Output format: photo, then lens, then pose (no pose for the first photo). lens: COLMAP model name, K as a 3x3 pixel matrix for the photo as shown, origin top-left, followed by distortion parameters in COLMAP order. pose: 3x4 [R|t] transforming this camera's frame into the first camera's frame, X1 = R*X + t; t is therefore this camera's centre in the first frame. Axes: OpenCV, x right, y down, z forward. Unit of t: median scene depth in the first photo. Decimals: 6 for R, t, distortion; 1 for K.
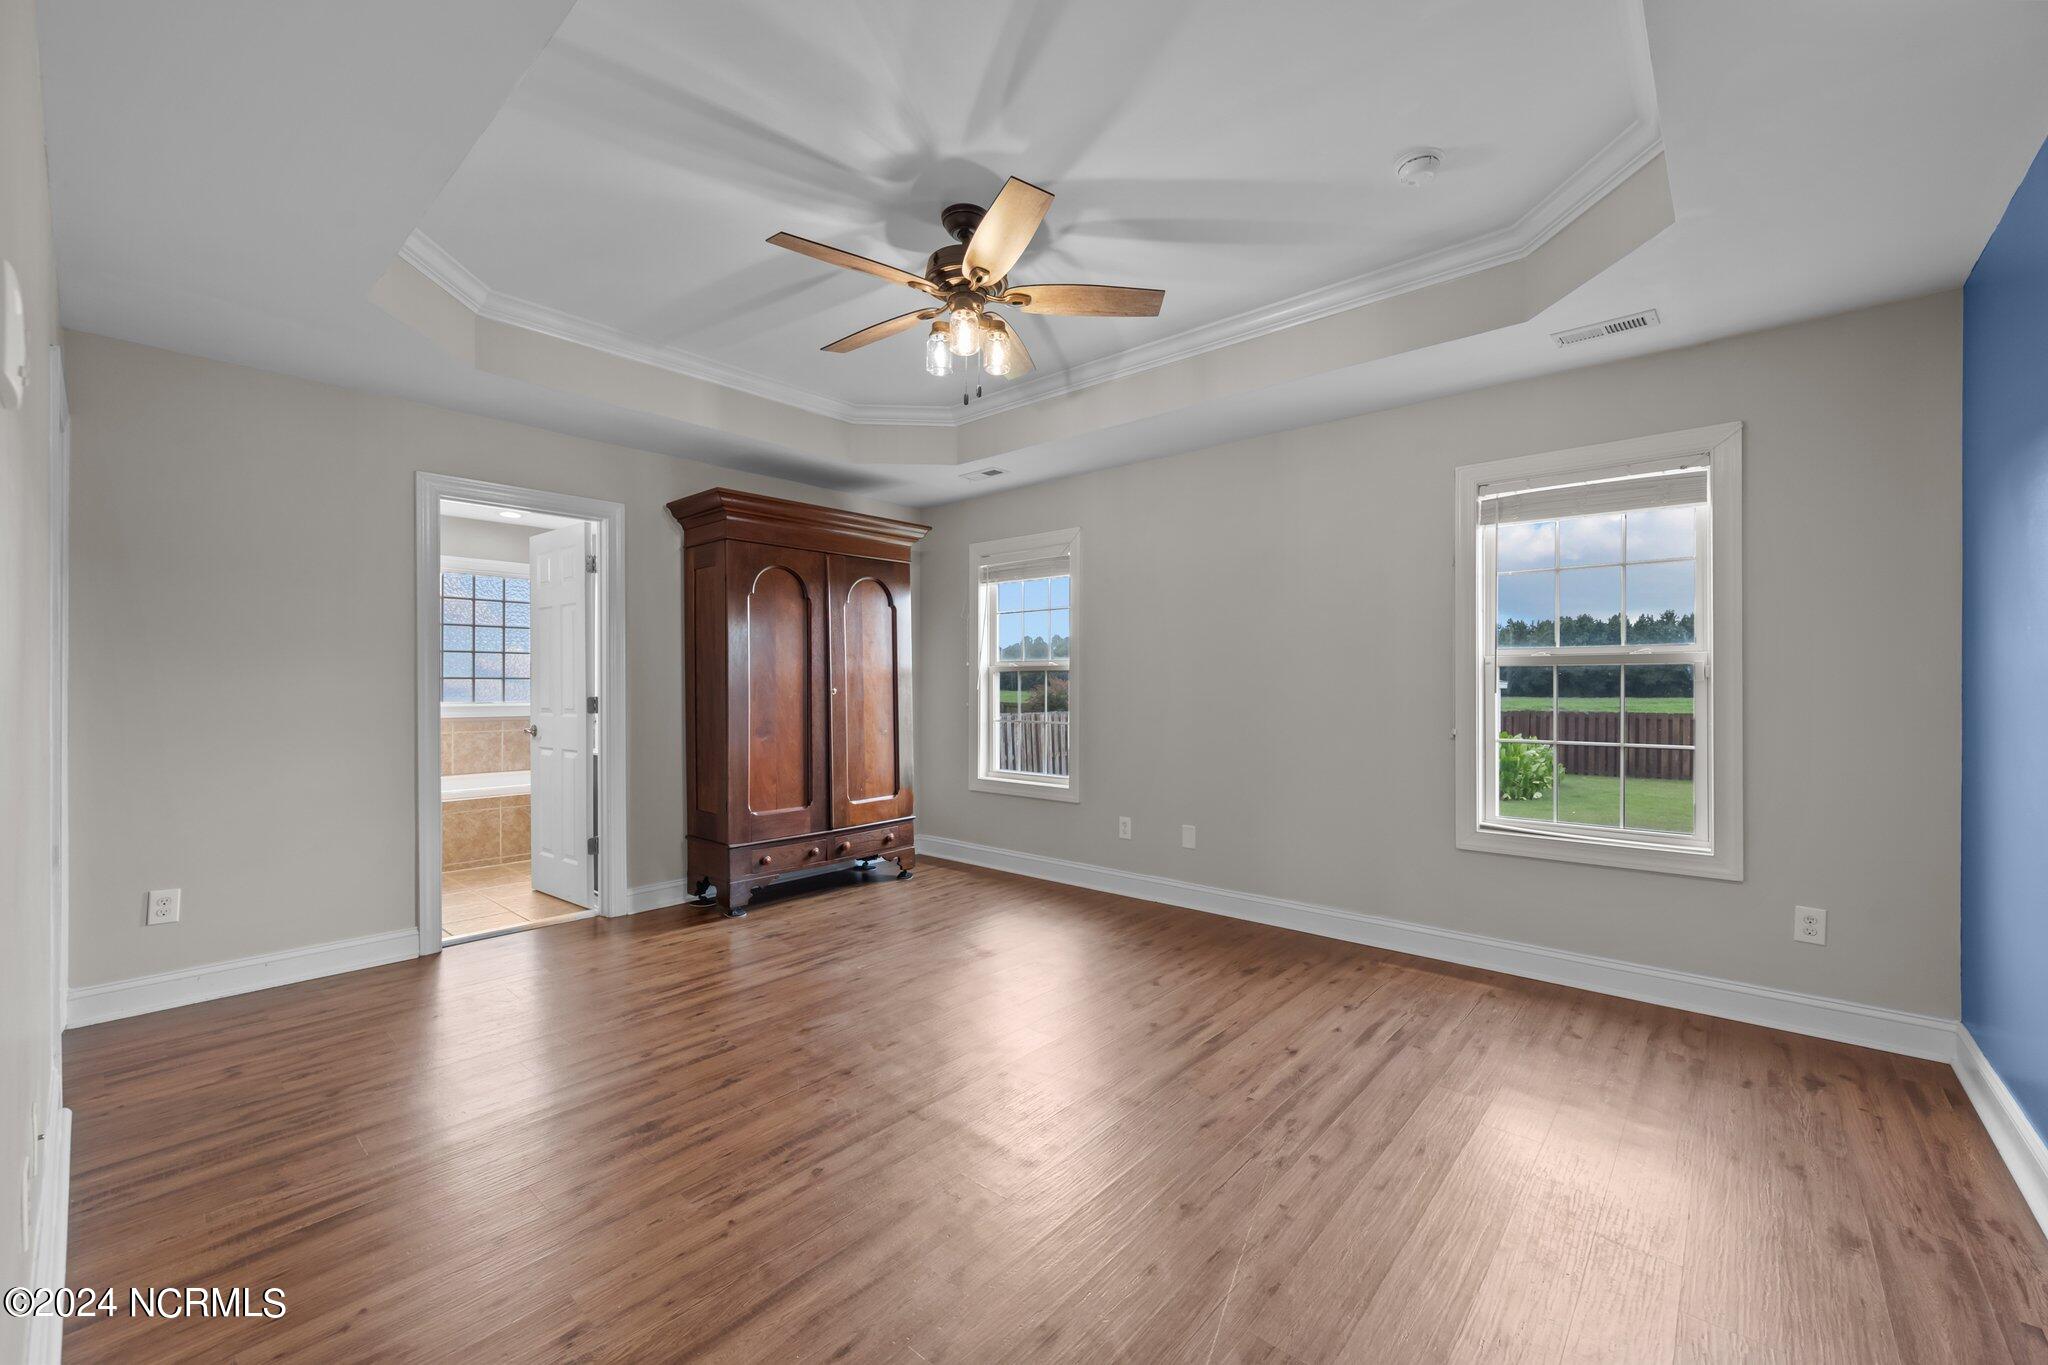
lens RADIAL K [[808.5, 0, 1036.8], [0, 808.5, 680.6], [0, 0, 1]] dist [-0.001008, 0.000081]
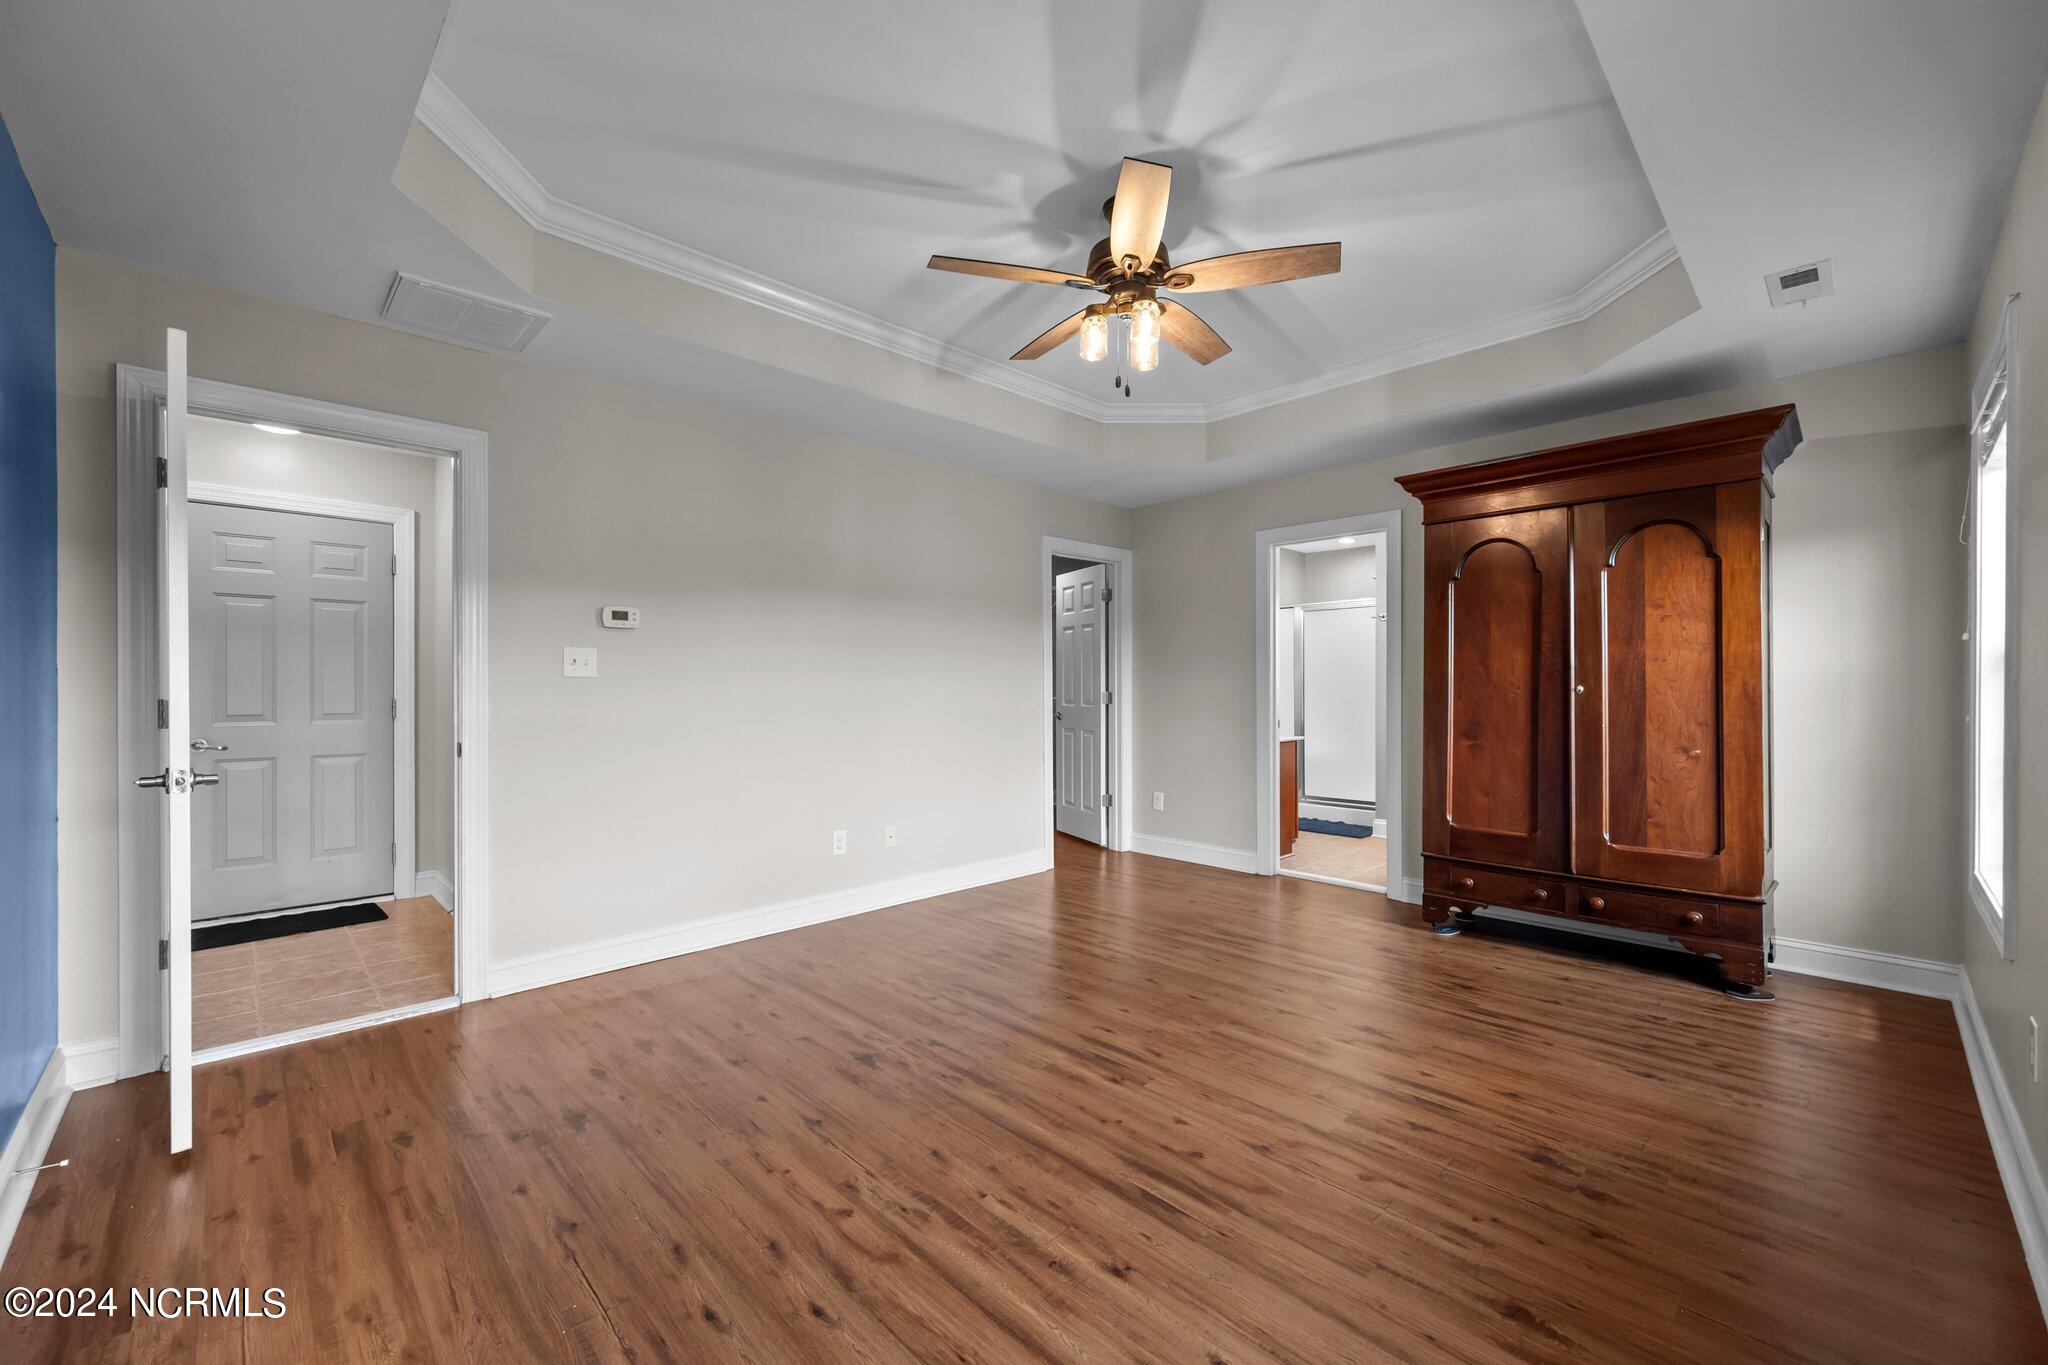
lens RADIAL K [[808.5, 0, 1035.5], [0, 808.5, 688.8], [0, 0, 1]] dist [-0.001008, 0.000081]
pose [[-0.069582, 0.005937, -0.997559, 0.743997], [0.005843, 0.999968, 0.005544, 0.007104], [0.997559, -0.005443, -0.069615, 0.780713]]
